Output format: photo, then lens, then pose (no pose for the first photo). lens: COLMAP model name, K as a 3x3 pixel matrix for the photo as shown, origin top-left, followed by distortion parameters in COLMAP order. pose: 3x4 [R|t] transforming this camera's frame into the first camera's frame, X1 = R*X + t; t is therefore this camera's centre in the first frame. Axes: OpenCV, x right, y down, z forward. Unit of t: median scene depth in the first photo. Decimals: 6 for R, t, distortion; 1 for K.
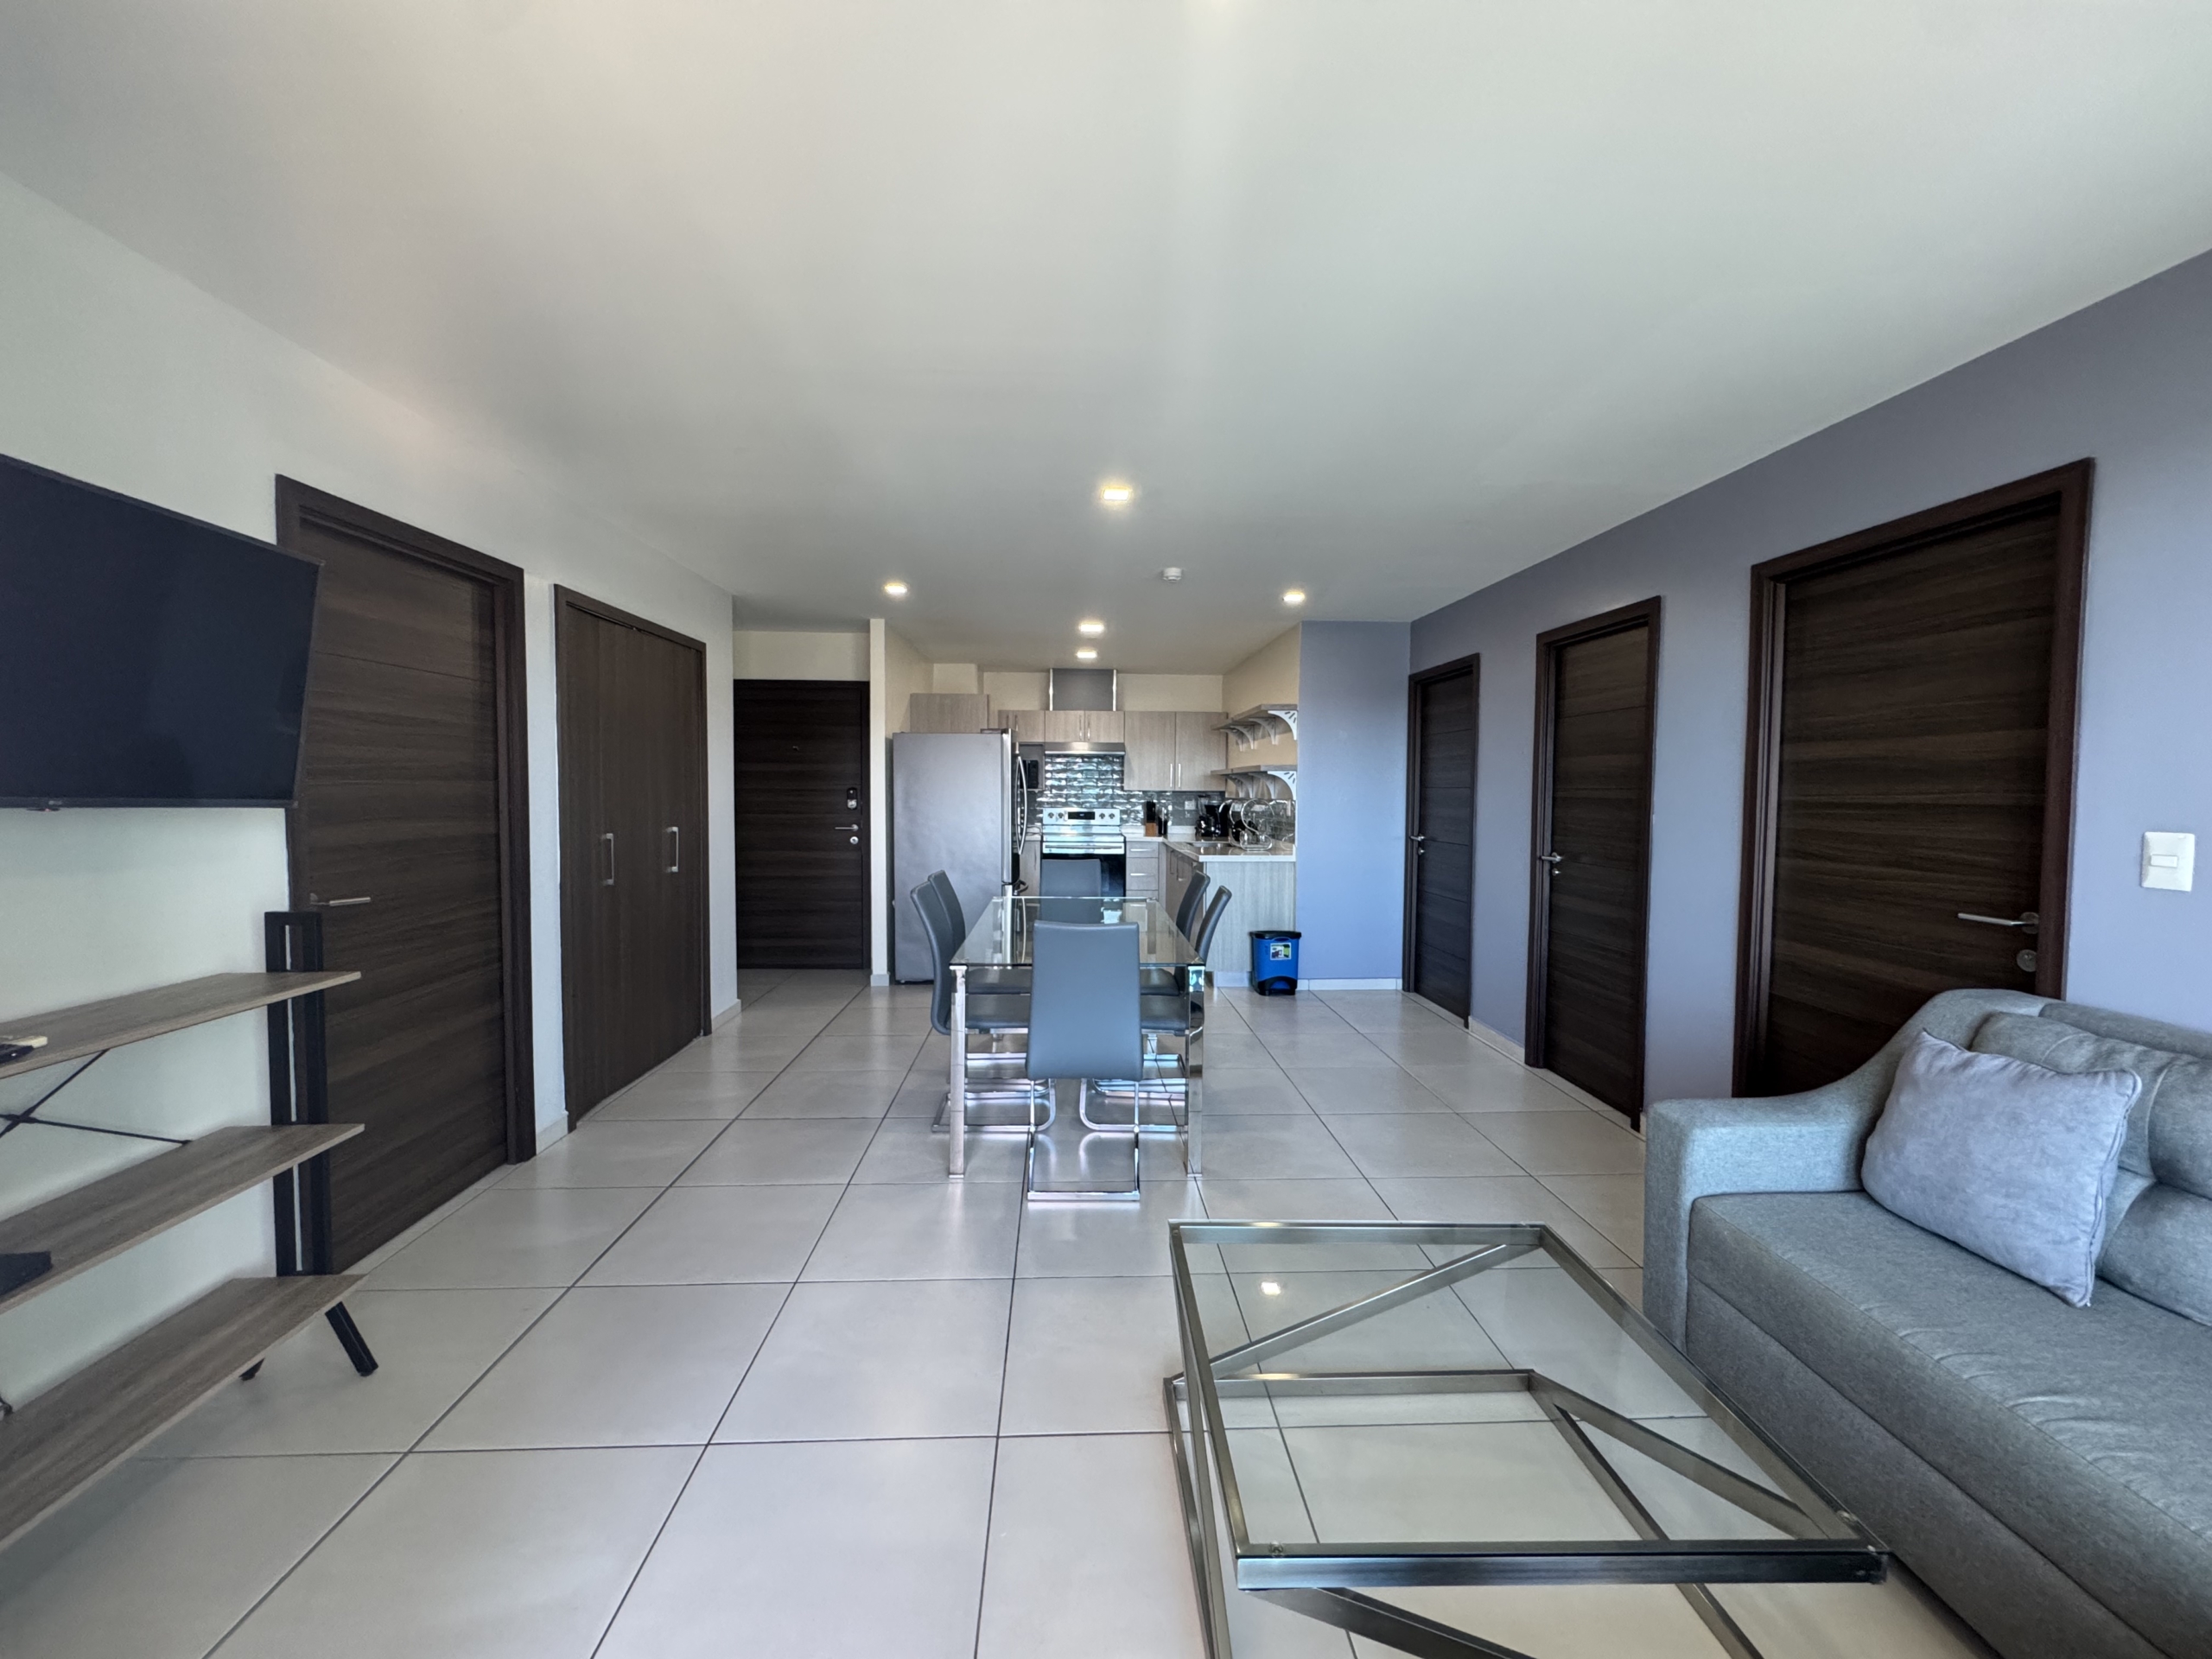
lens RADIAL K [[886.3, 0, 1106.0], [0, 886.3, 829.5], [0, 0, 1]] dist [-0.002204, -0.000111]
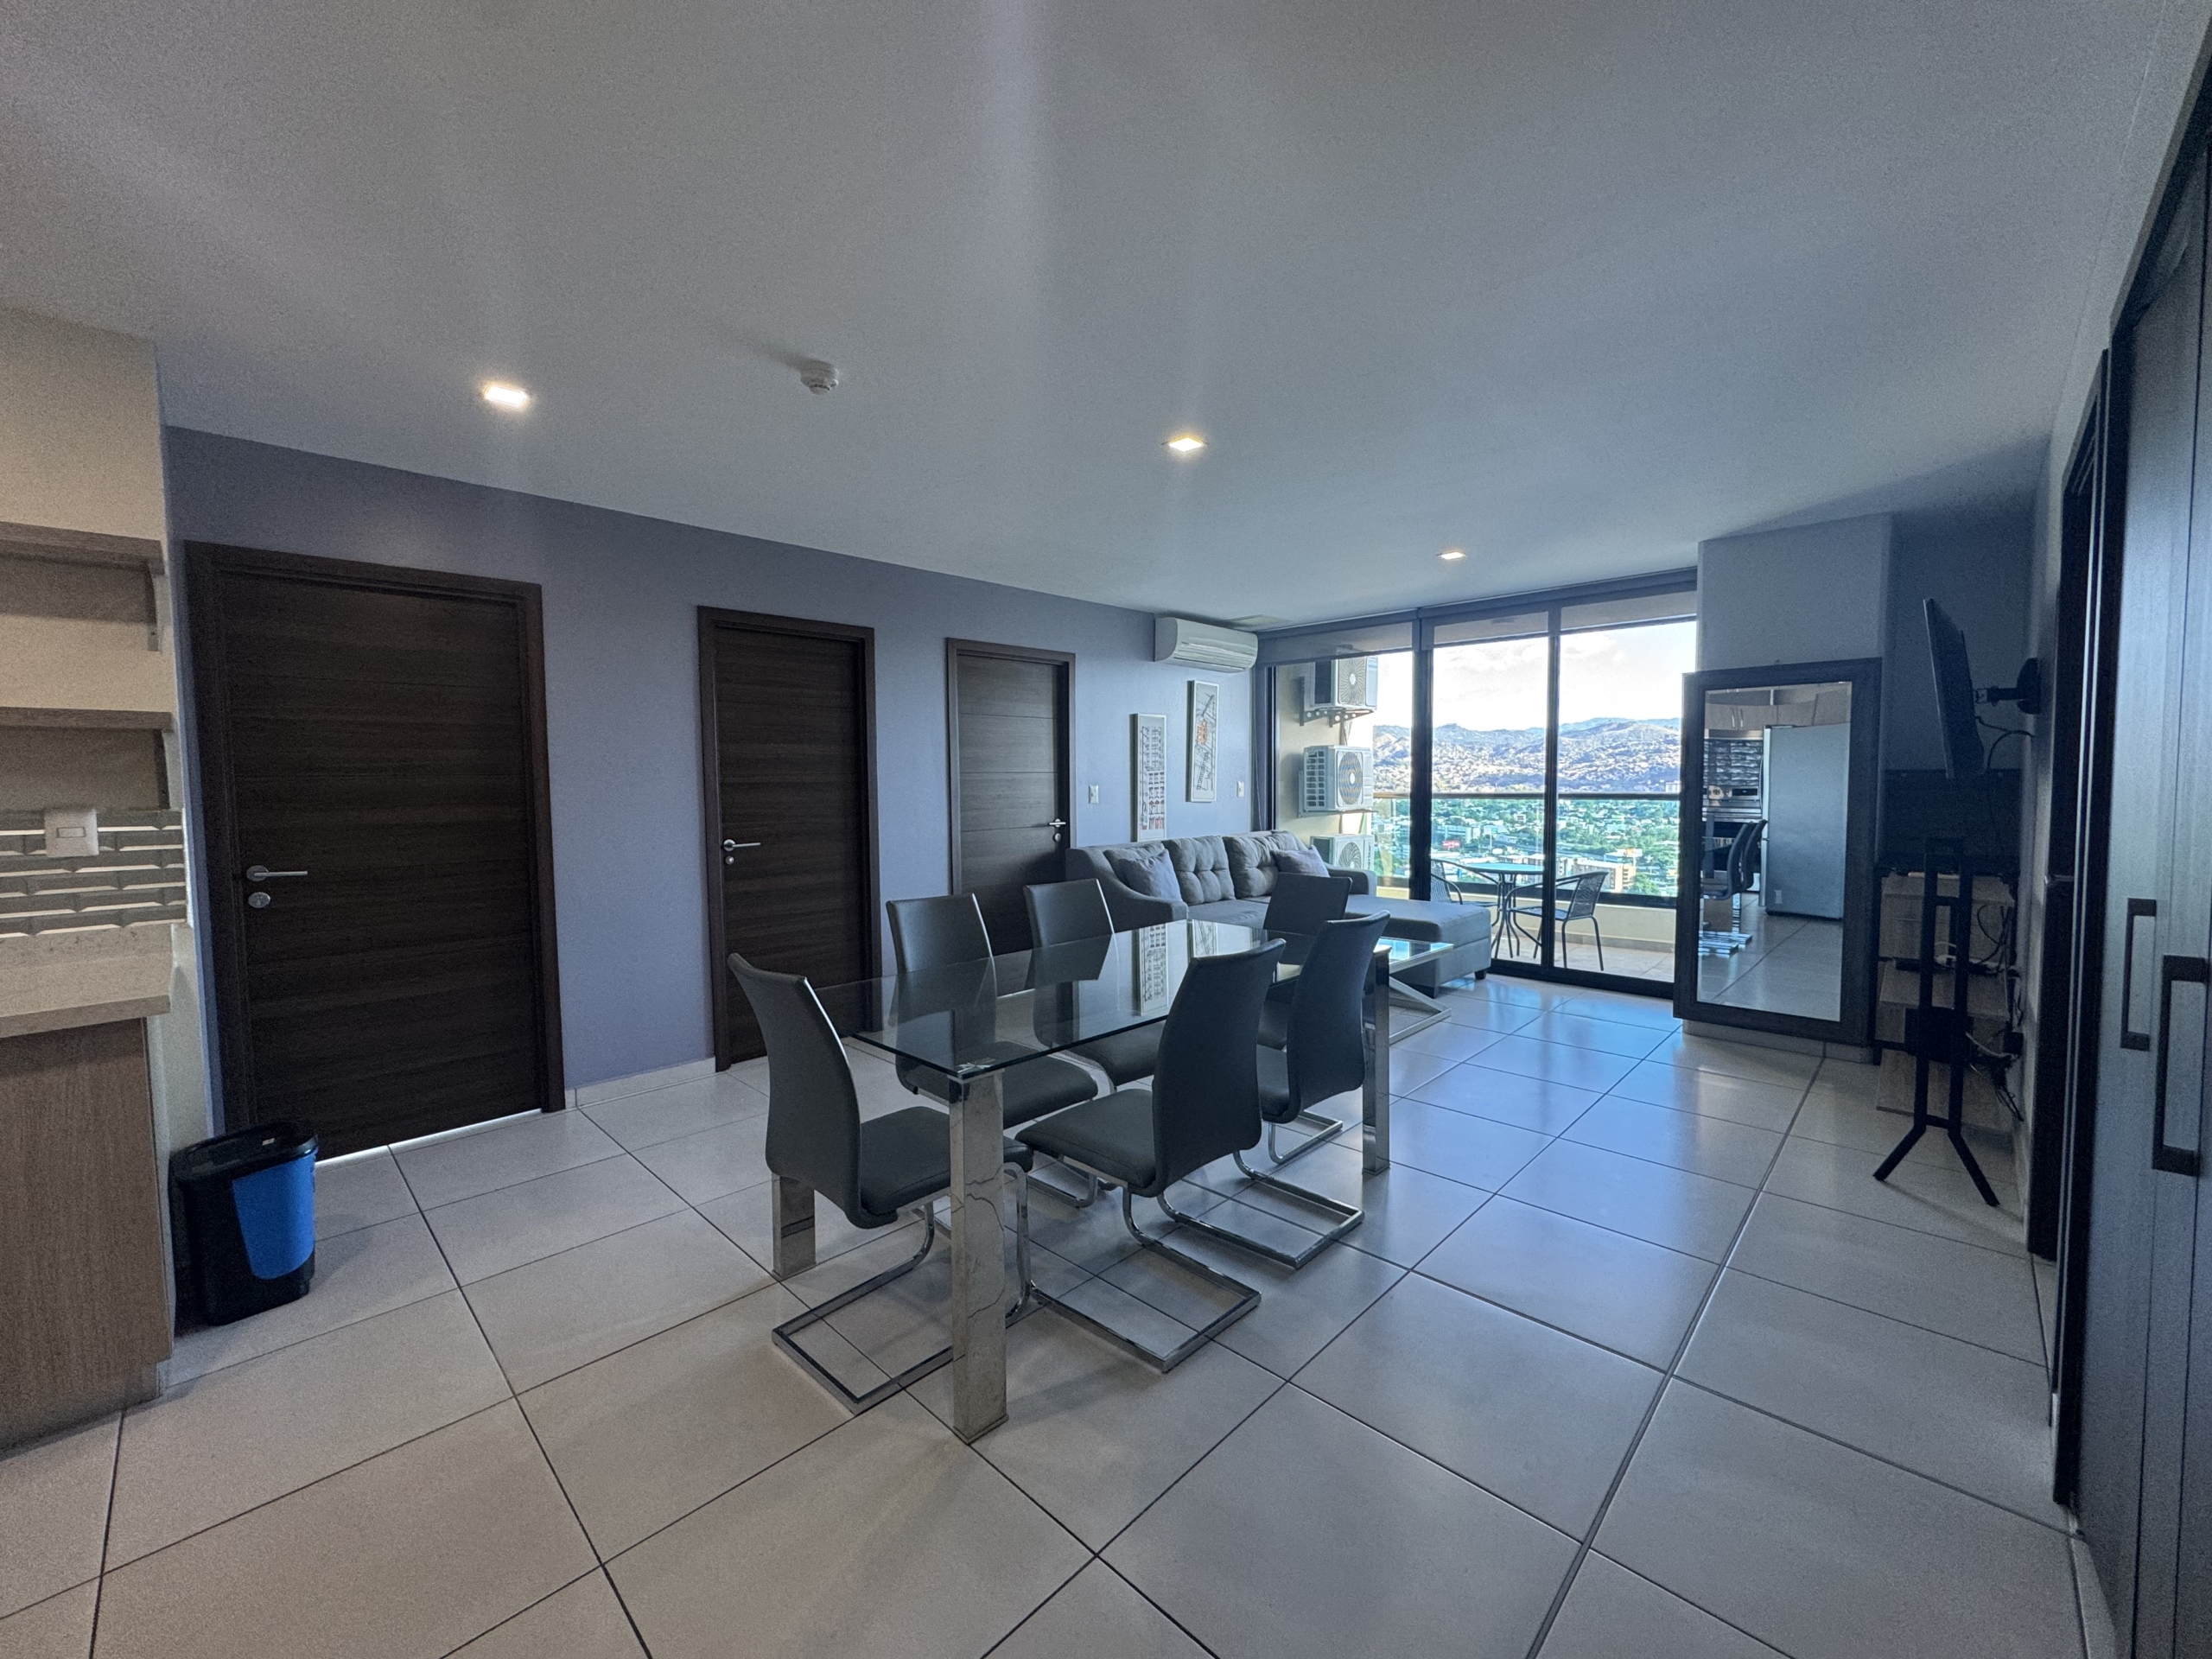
lens RADIAL K [[882.1, 0, 1098.4], [0, 882.1, 829.2], [0, 0, 1]] dist [0.000434, -0.000085]
pose [[-0.683562, -0.039813, 0.728806, -1.064252], [0.042201, 0.994685, 0.093919, -0.136614], [-0.728672, 0.094955, -0.678248, 3.126882]]
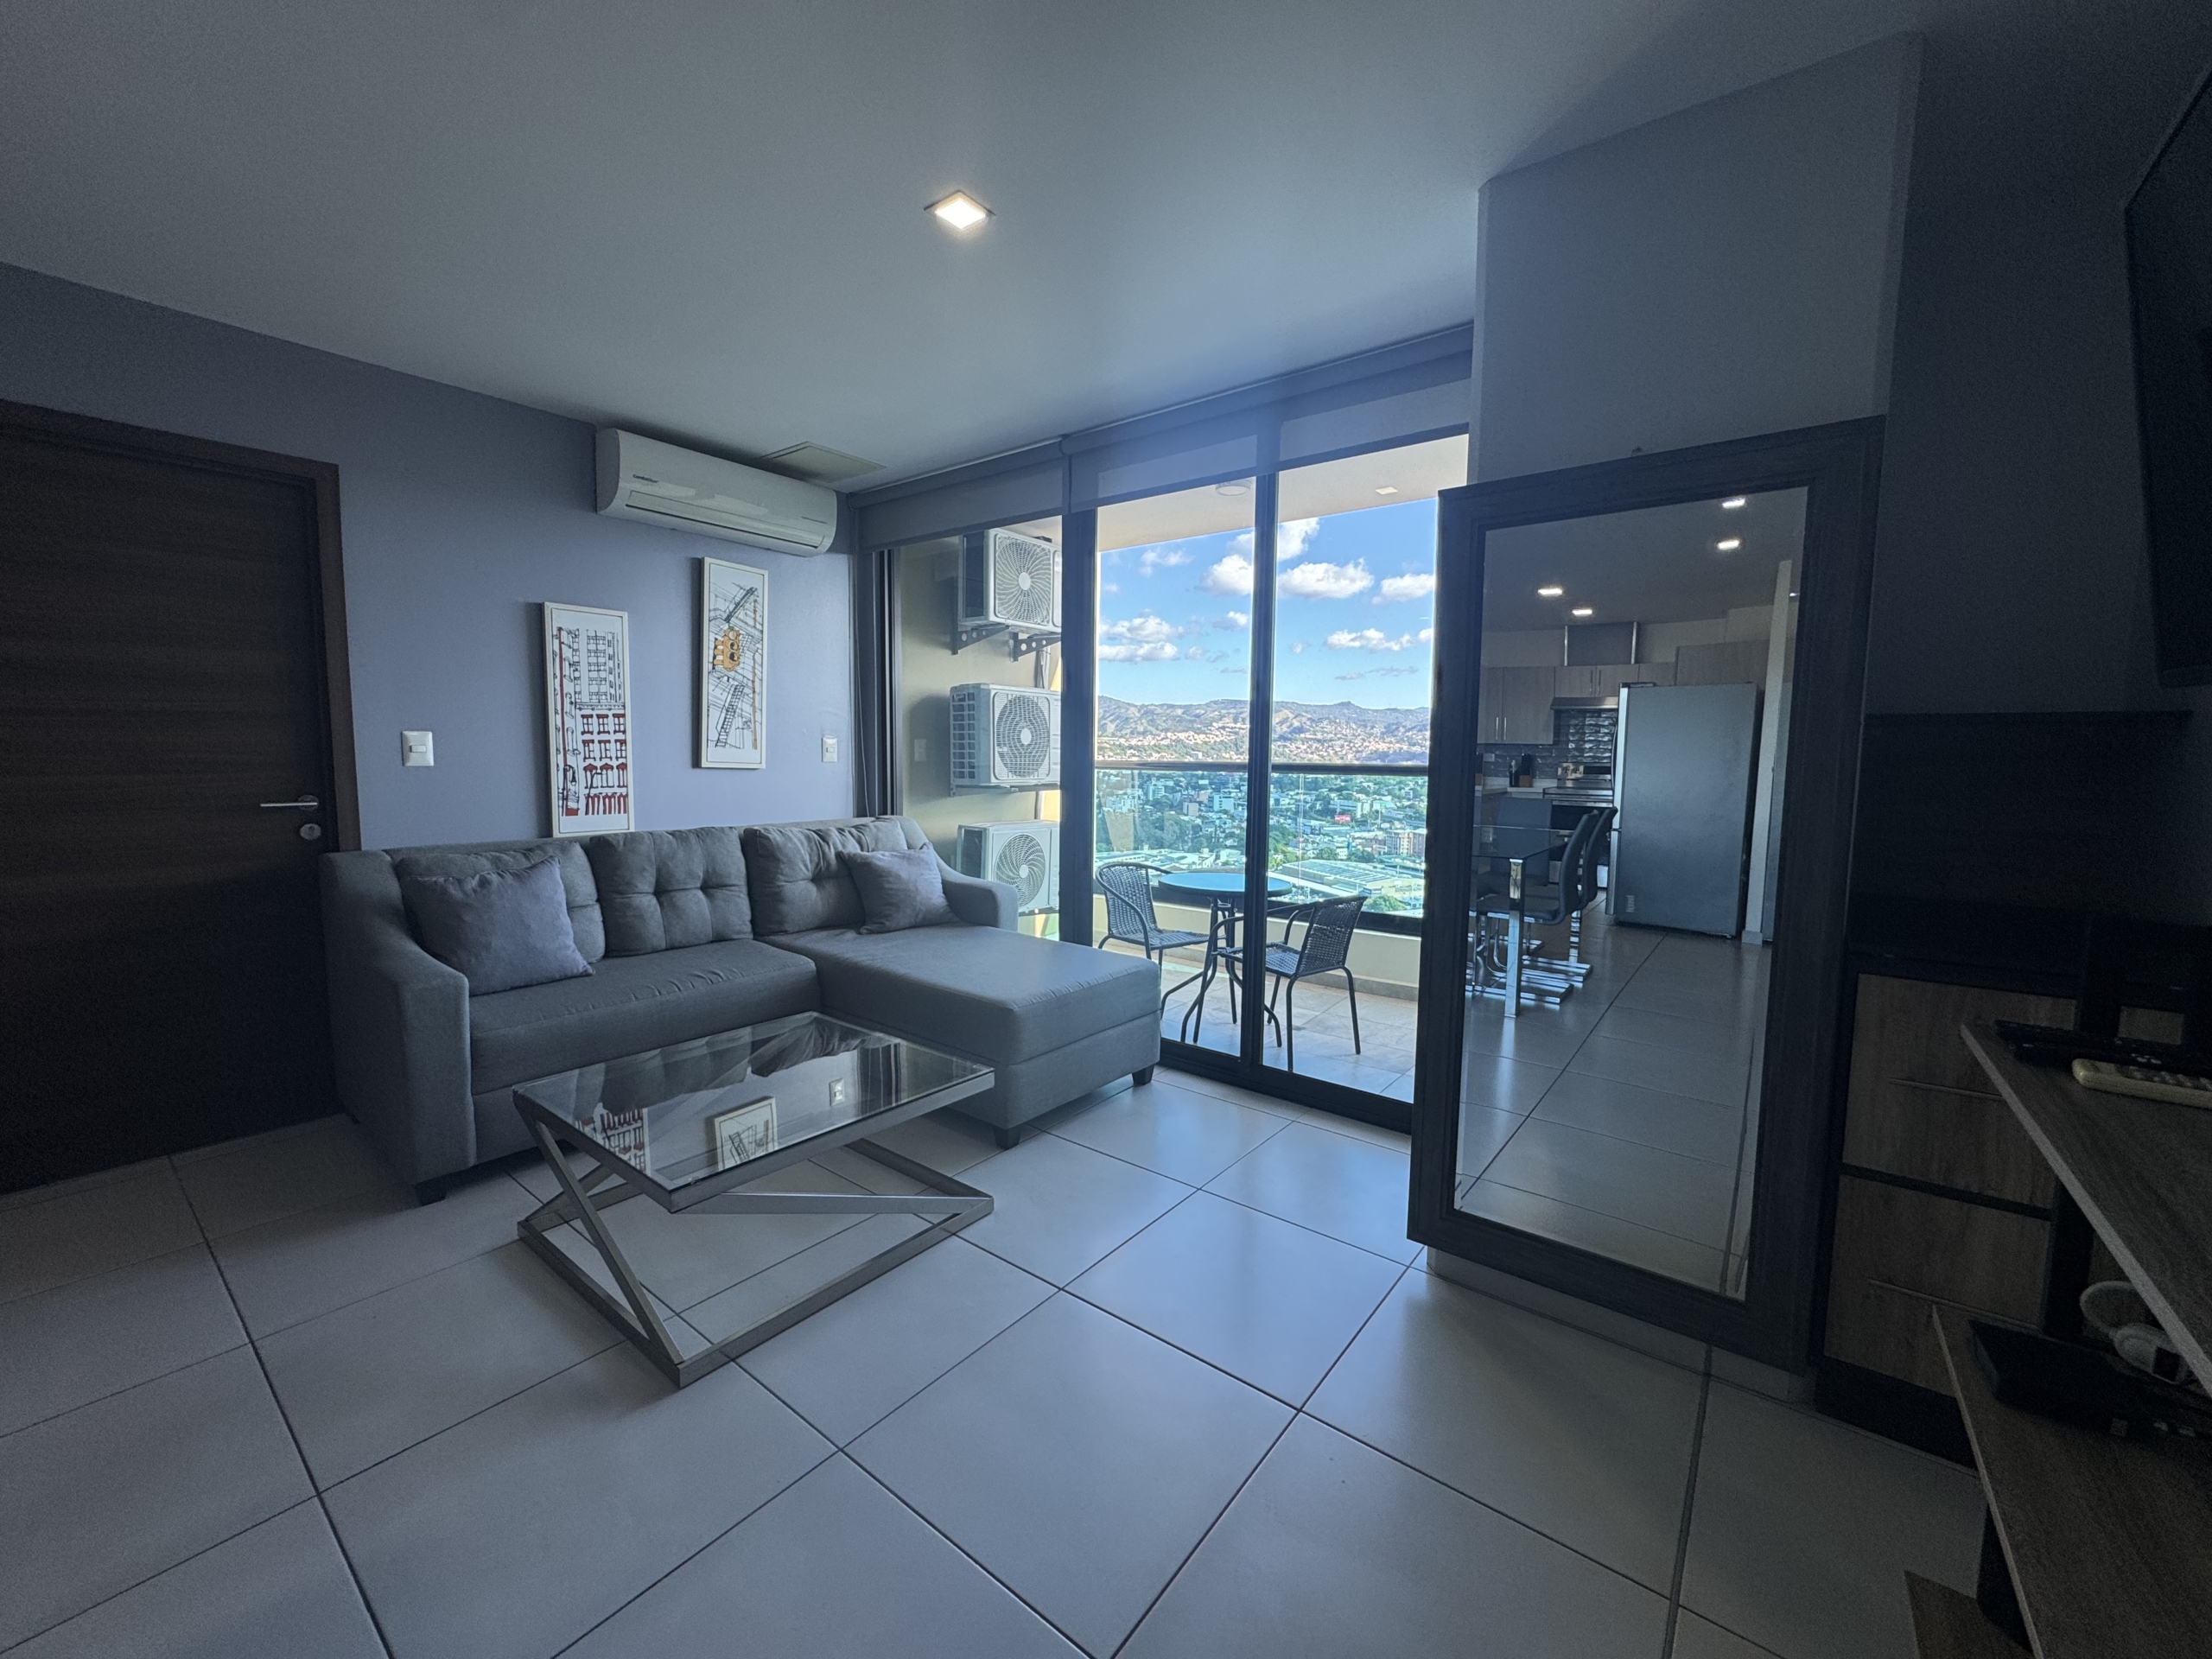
lens RADIAL K [[880.0, 0, 1101.8], [0, 880.0, 825.4], [0, 0, 1]] dist [-0.001192, 0.000114]
pose [[-0.759531, -0.067264, 0.646984, -0.790830], [0.019345, 0.991863, 0.125830, -0.003802], [-0.650184, 0.108087, -0.752050, 1.386334]]
